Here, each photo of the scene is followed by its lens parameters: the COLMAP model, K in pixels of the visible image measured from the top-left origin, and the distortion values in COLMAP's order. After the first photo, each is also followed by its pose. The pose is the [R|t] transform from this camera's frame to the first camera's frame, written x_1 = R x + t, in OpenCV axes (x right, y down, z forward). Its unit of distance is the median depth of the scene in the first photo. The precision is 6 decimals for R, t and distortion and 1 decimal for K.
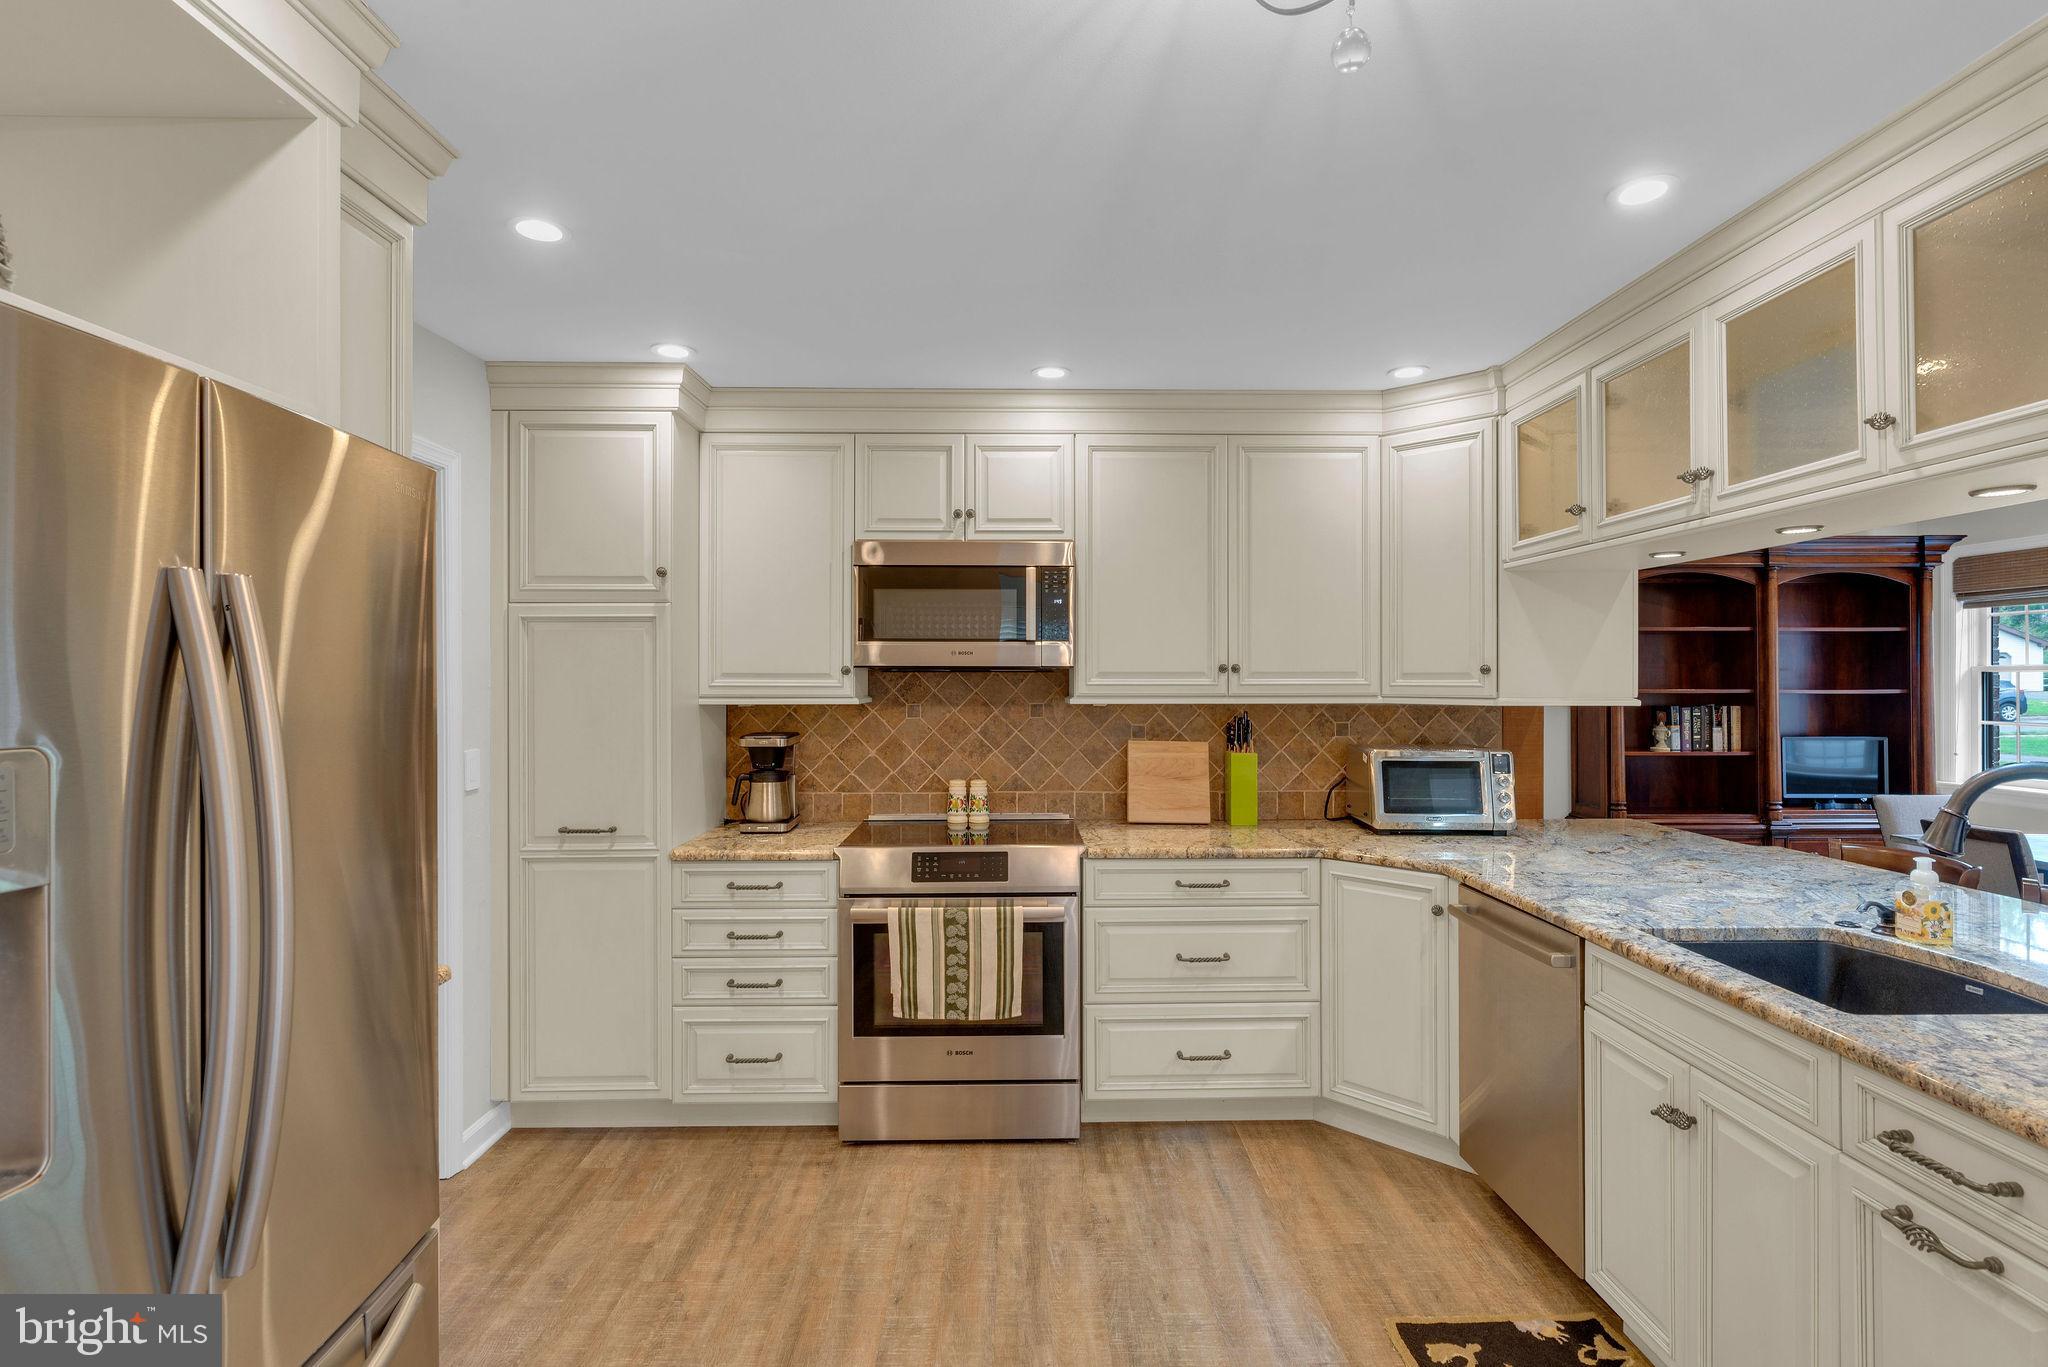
lens RADIAL K [[1016.1, 0, 1037.2], [0, 1016.1, 683.8], [0, 0, 1]] dist [0.001436, 0.000435]
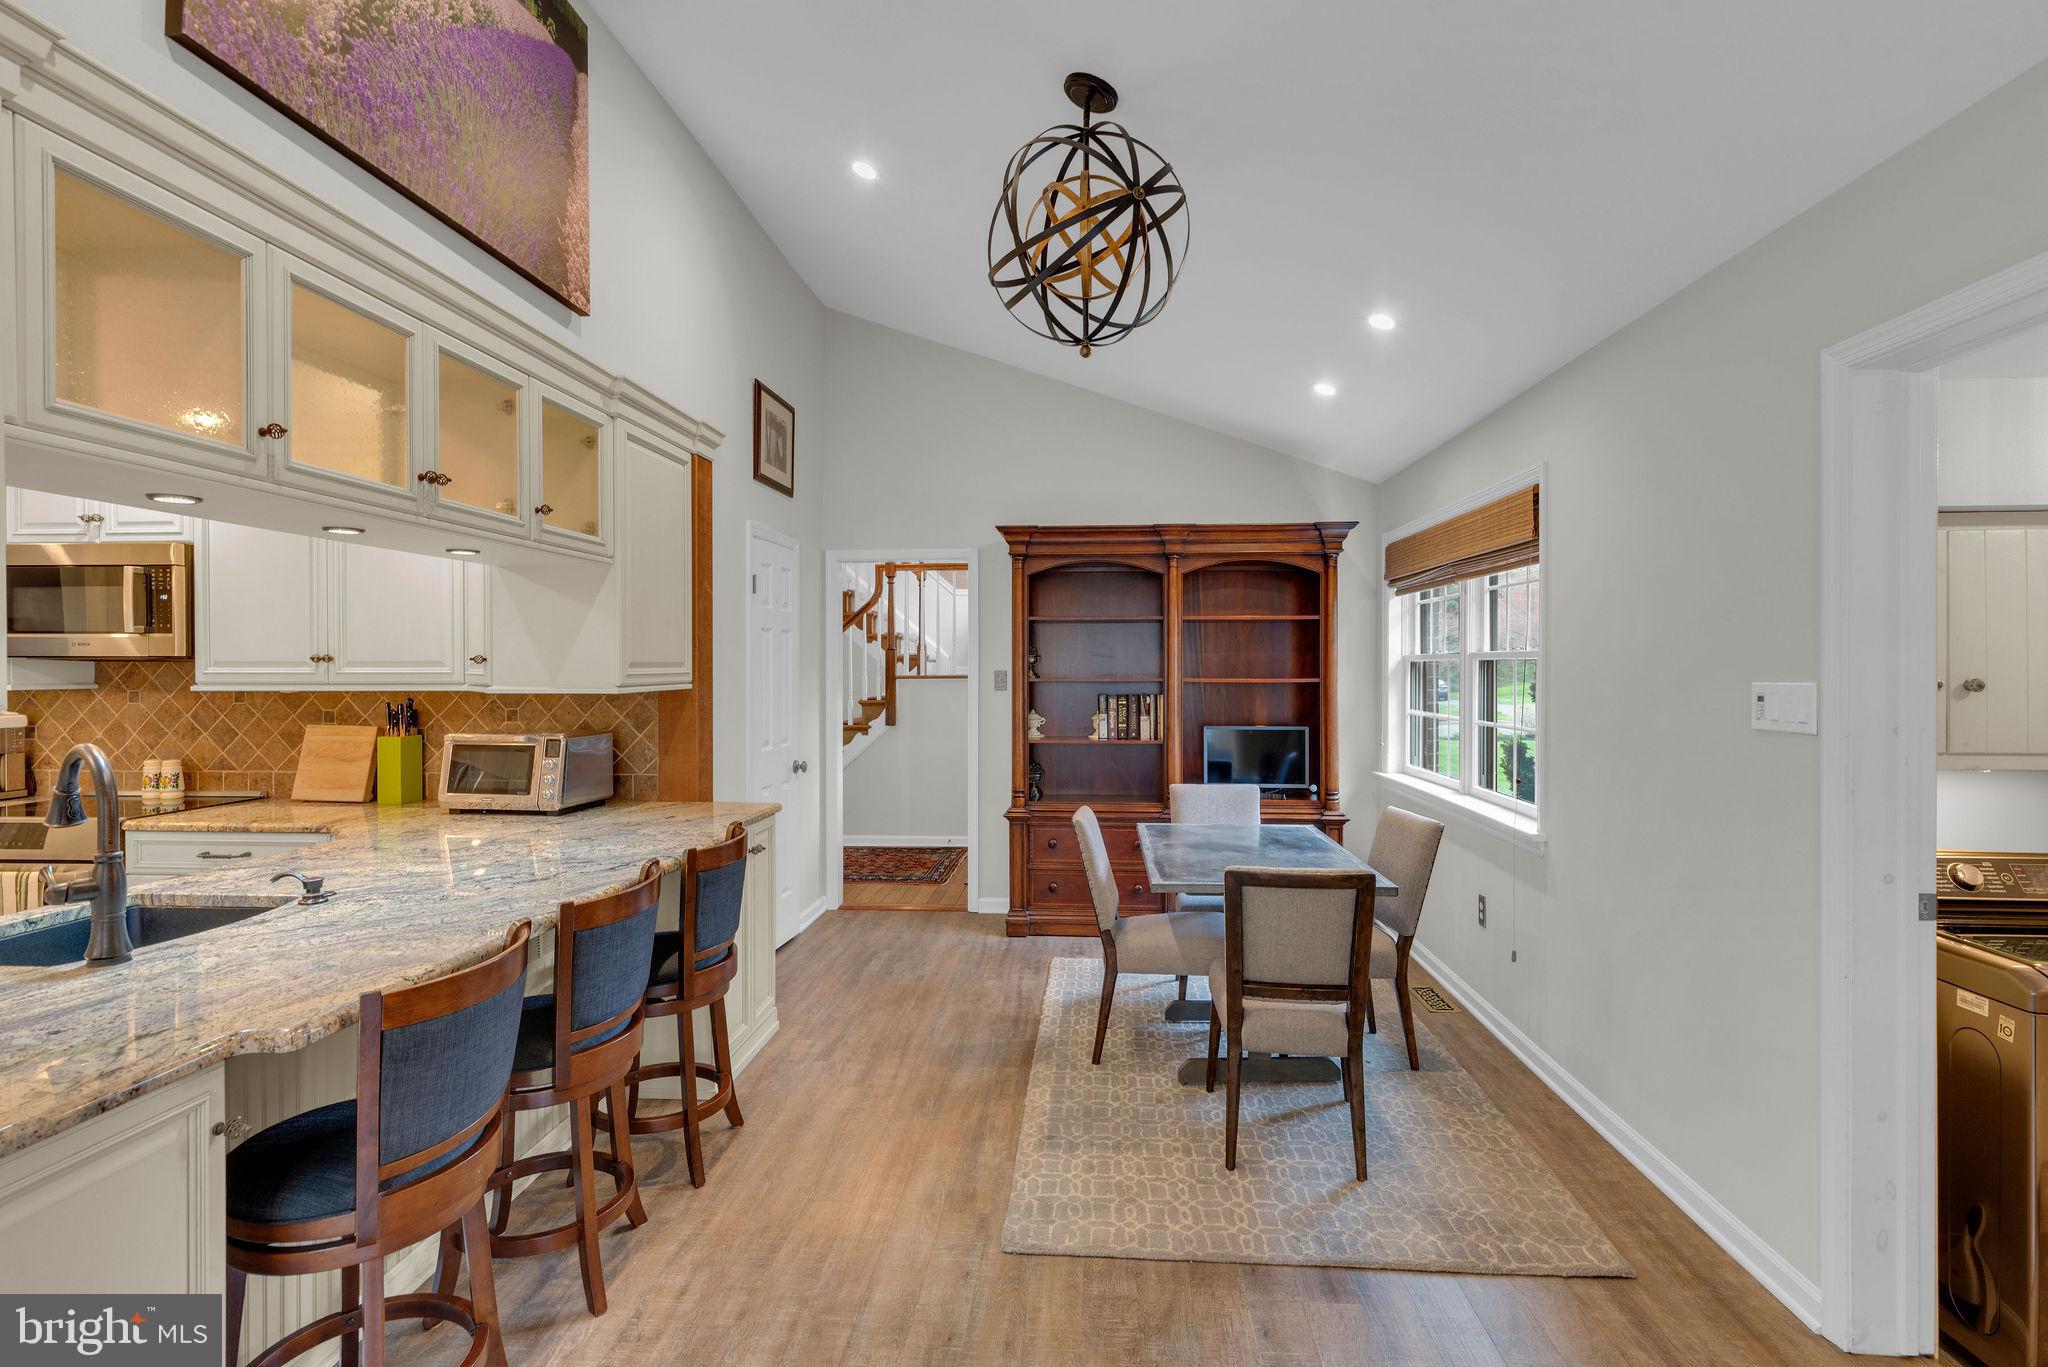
lens RADIAL K [[1016.1, 0, 1052.7], [0, 1016.1, 674.5], [0, 0, 1]] dist [0.001436, 0.000435]
pose [[0.995346, 0.000656, -0.096361, 1.002666], [-0.000444, 0.999997, 0.002227, -0.000306], [0.096363, -0.002174, 0.995344, -0.002266]]
